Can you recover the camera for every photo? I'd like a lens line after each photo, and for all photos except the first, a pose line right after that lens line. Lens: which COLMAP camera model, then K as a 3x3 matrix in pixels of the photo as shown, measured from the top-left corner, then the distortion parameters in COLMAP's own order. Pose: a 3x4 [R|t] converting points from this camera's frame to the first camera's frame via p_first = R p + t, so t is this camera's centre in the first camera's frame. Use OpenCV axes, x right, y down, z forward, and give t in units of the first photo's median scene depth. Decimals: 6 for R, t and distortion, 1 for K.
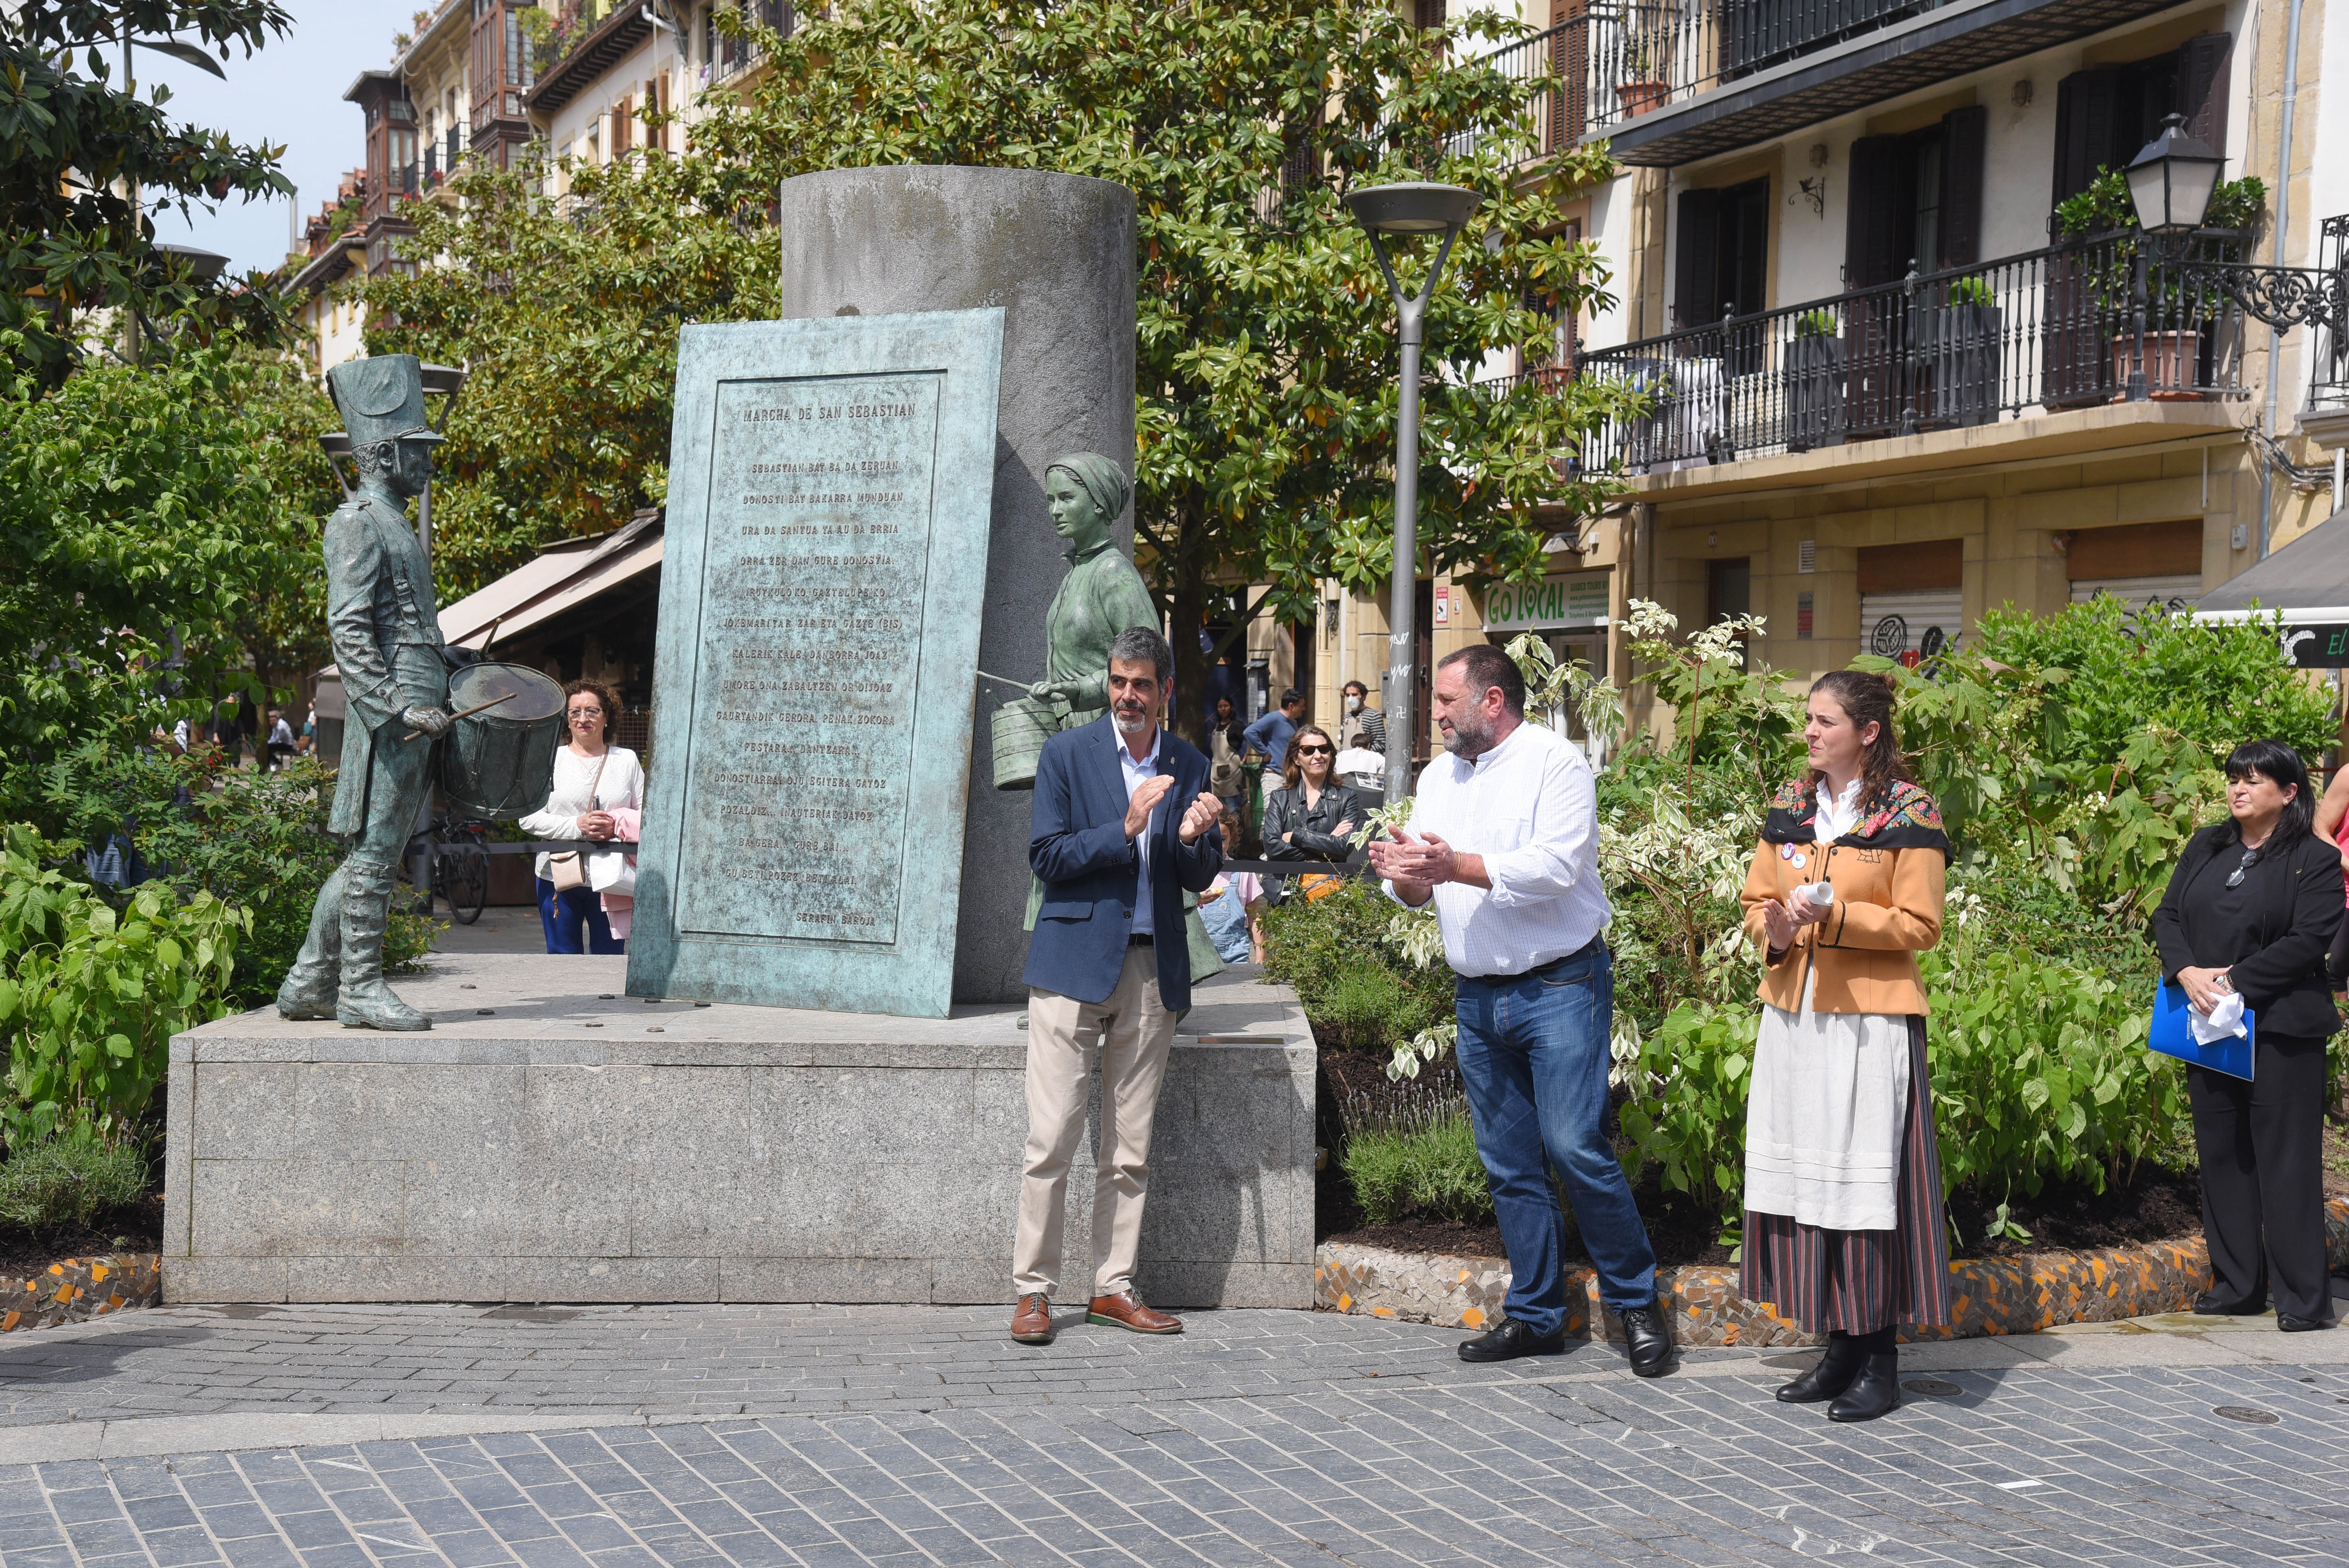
lens RADIAL K [[3347.4, 0, 1176.8], [0, 3347.4, 803.9], [0, 0, 1]] dist [0.218269, 0.342947]
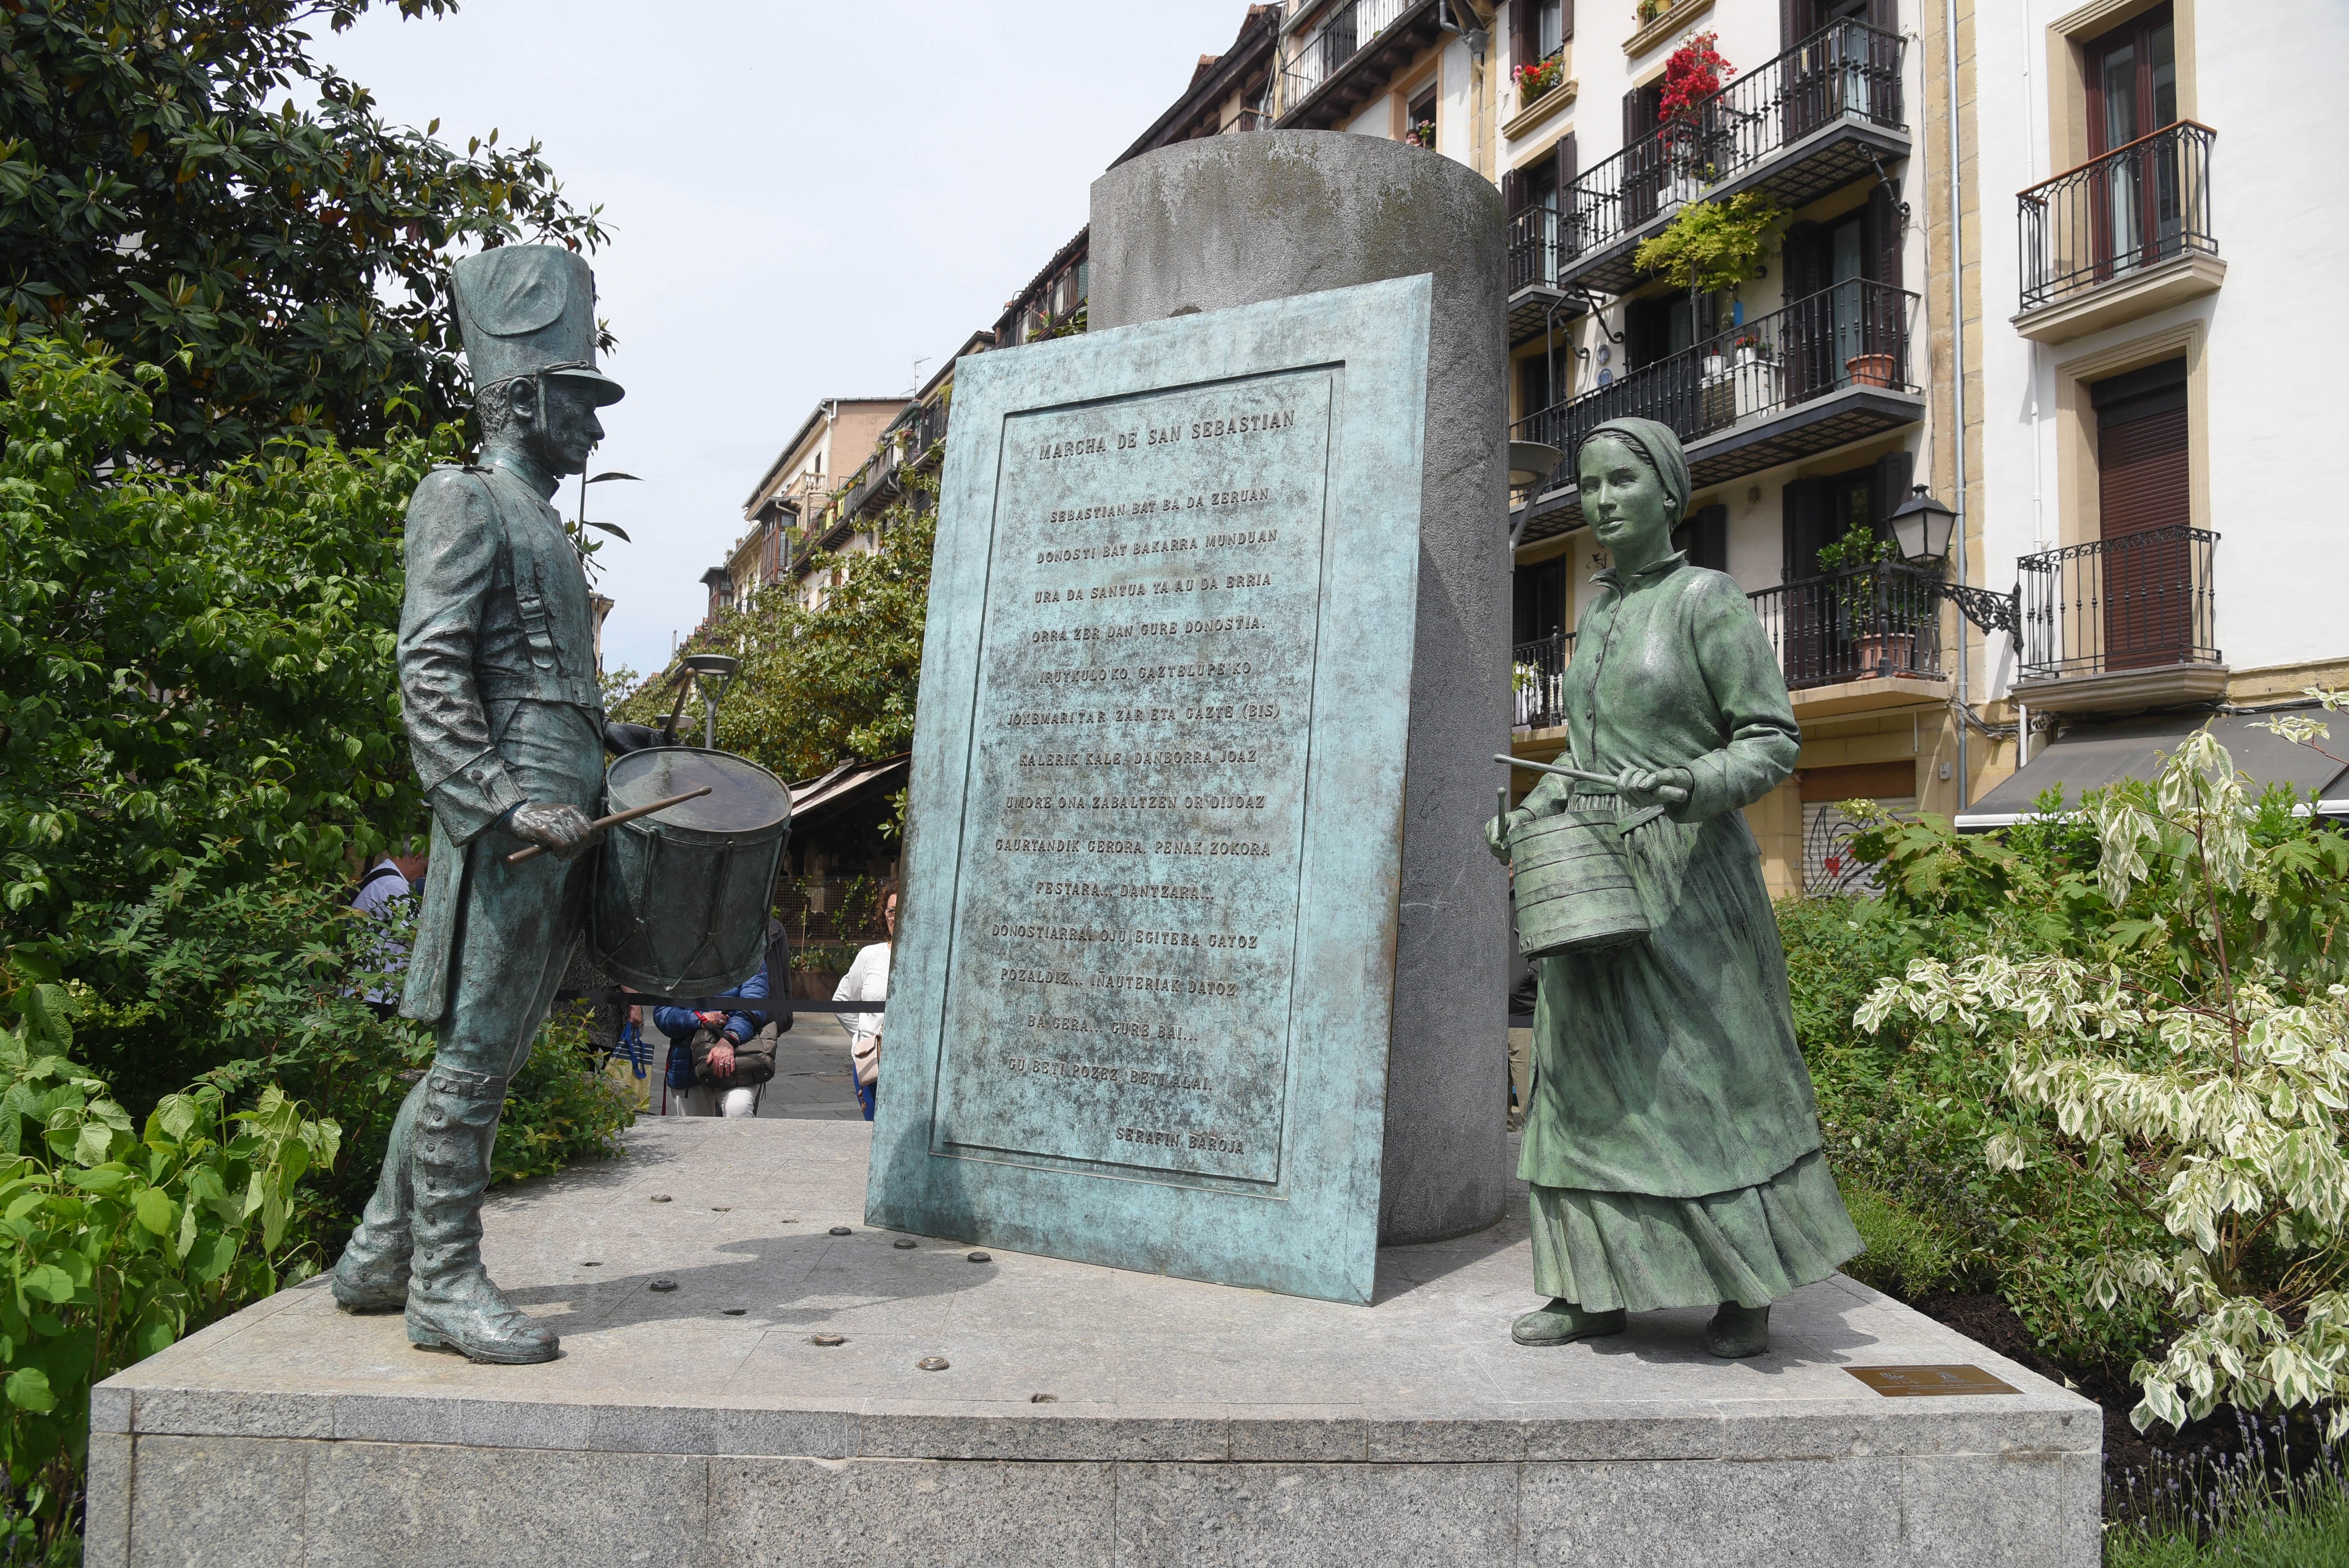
lens RADIAL K [[1592.3, 0, 1167.4], [0, 1592.3, 796.1], [0, 0, 1]] dist [-0.122356, 0.063124]
pose [[0.998616, 0.012629, 0.051061, -0.115416], [-0.008049, 0.996007, -0.088912, -0.006368], [-0.051980, 0.088378, 0.994730, 0.641623]]
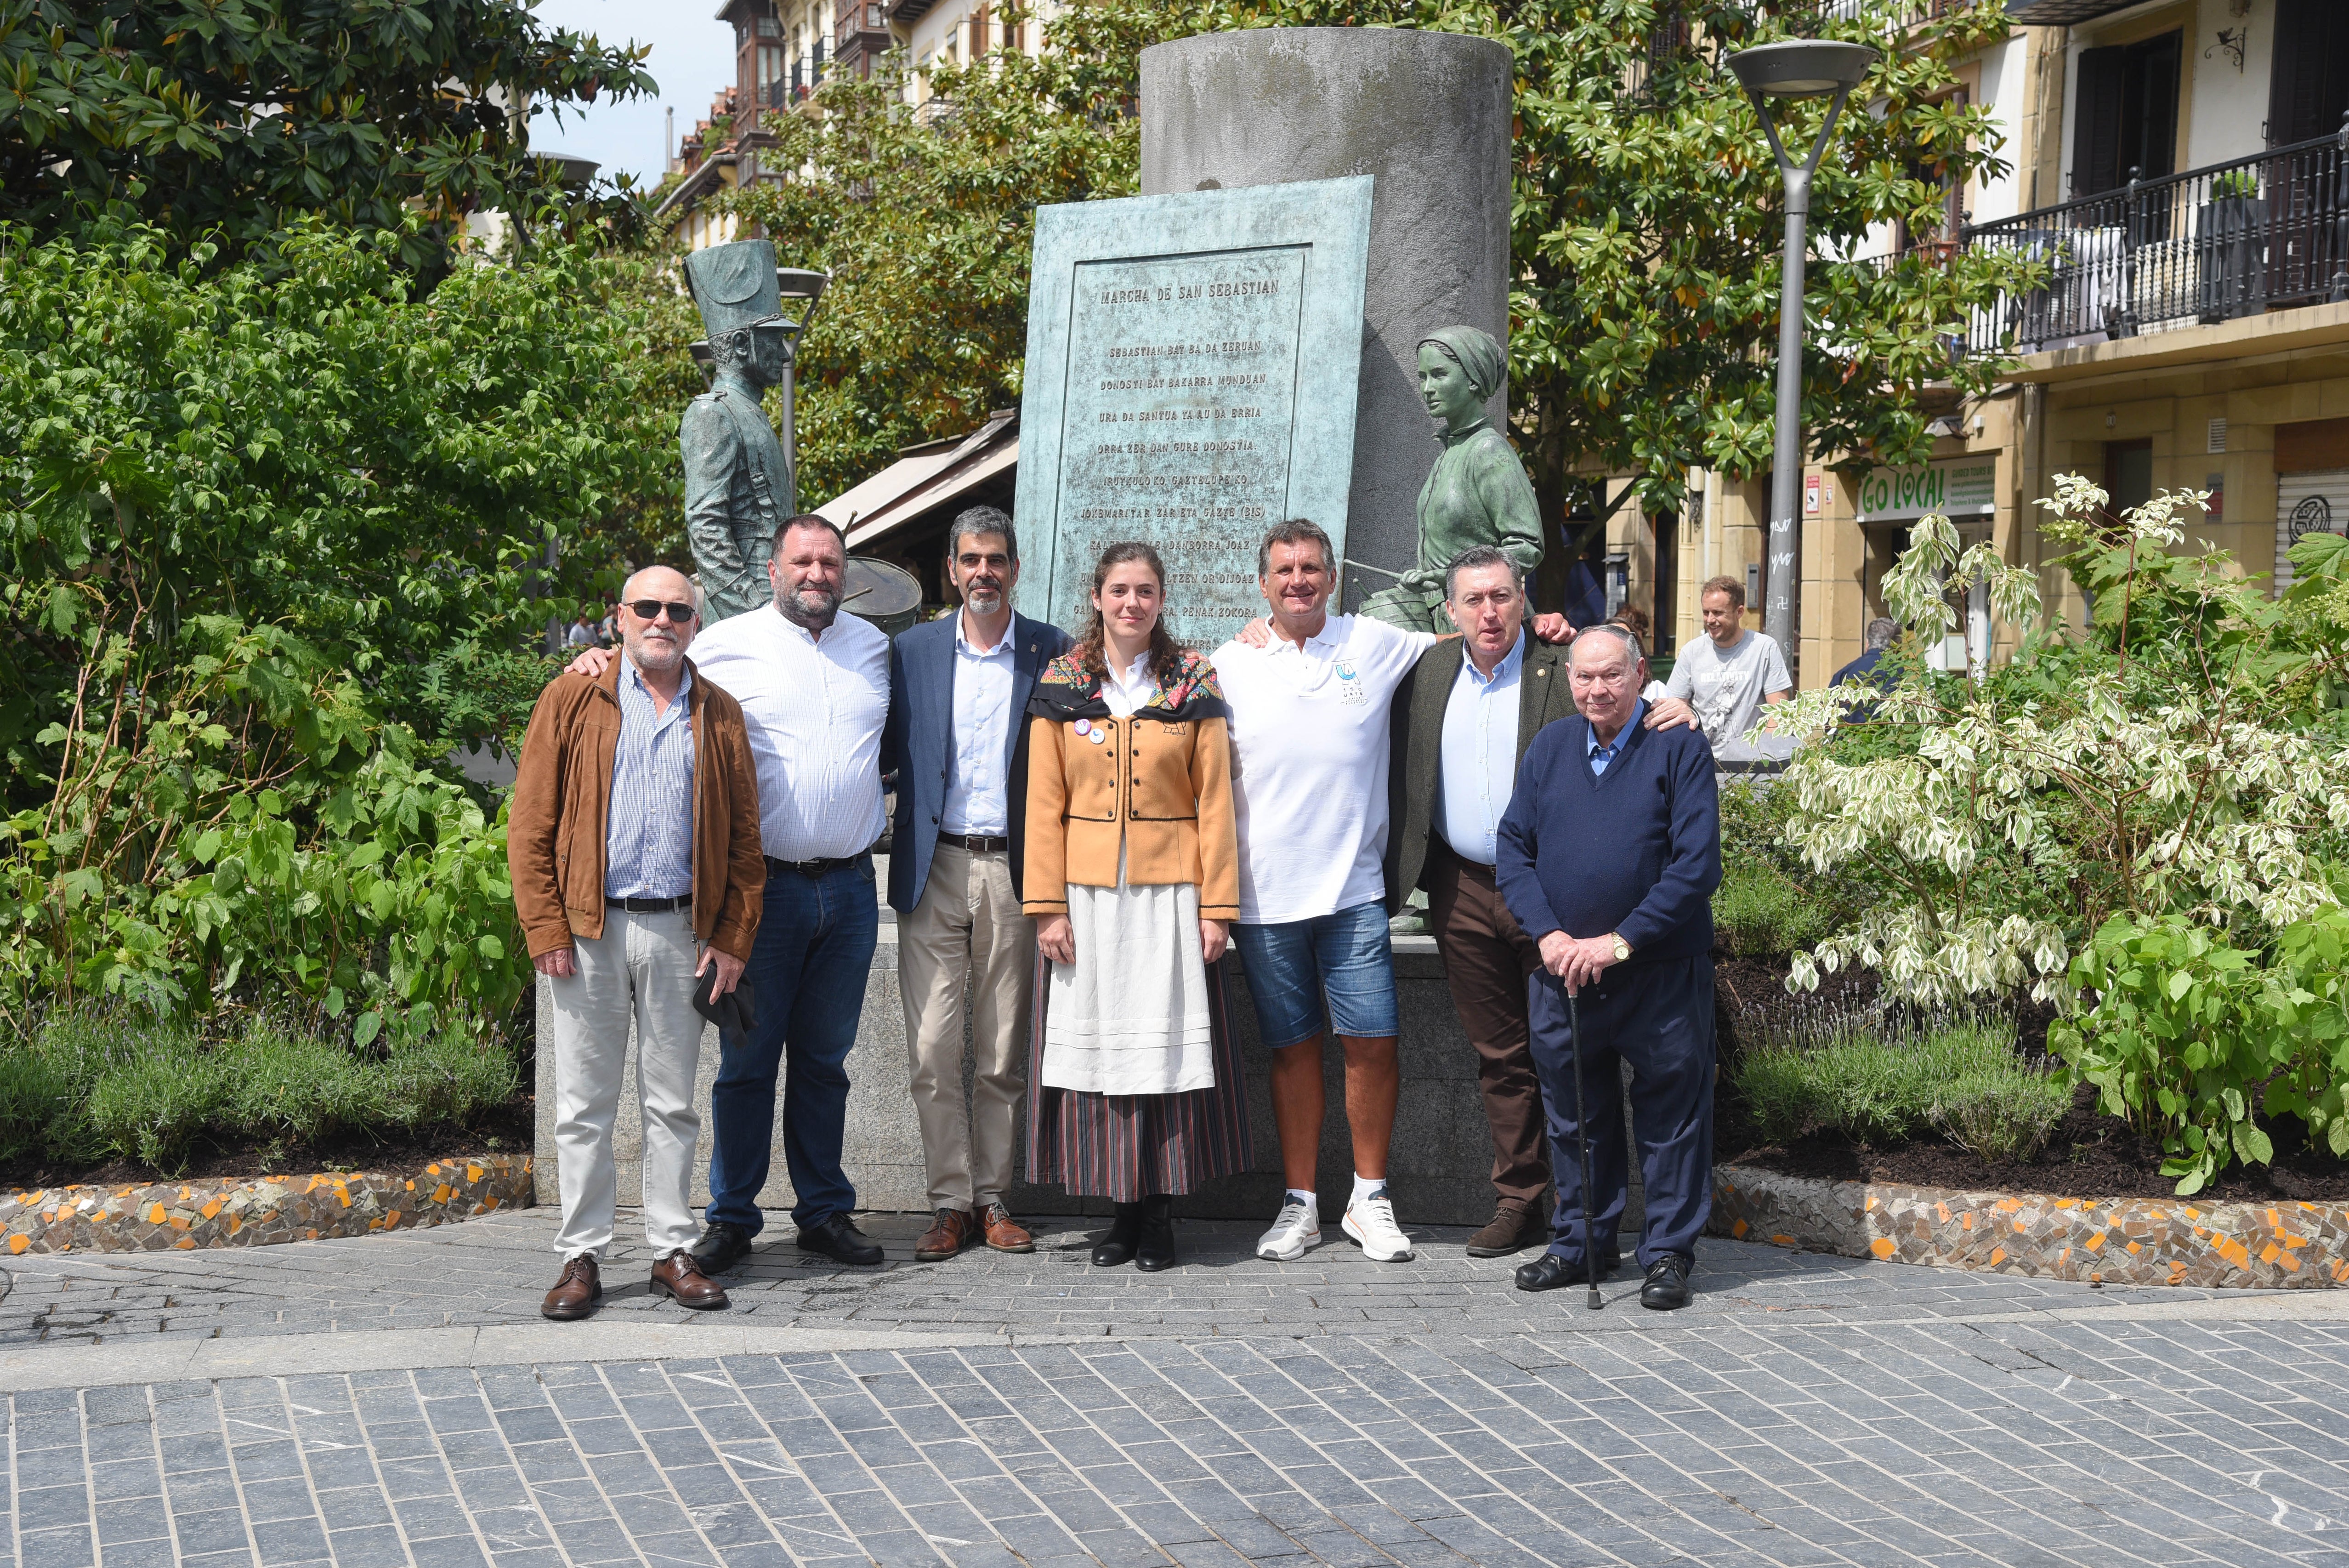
lens RADIAL K [[3339.1, 0, 1169.5], [0, 3339.1, 775.5], [0, 0, 1]] dist [0.104186, 1.073029]
pose [[0.994318, -0.002162, -0.106426, -0.007481], [0.004417, 0.999771, 0.020961, 0.001193], [0.106356, -0.021312, 0.994100, 0.047527]]
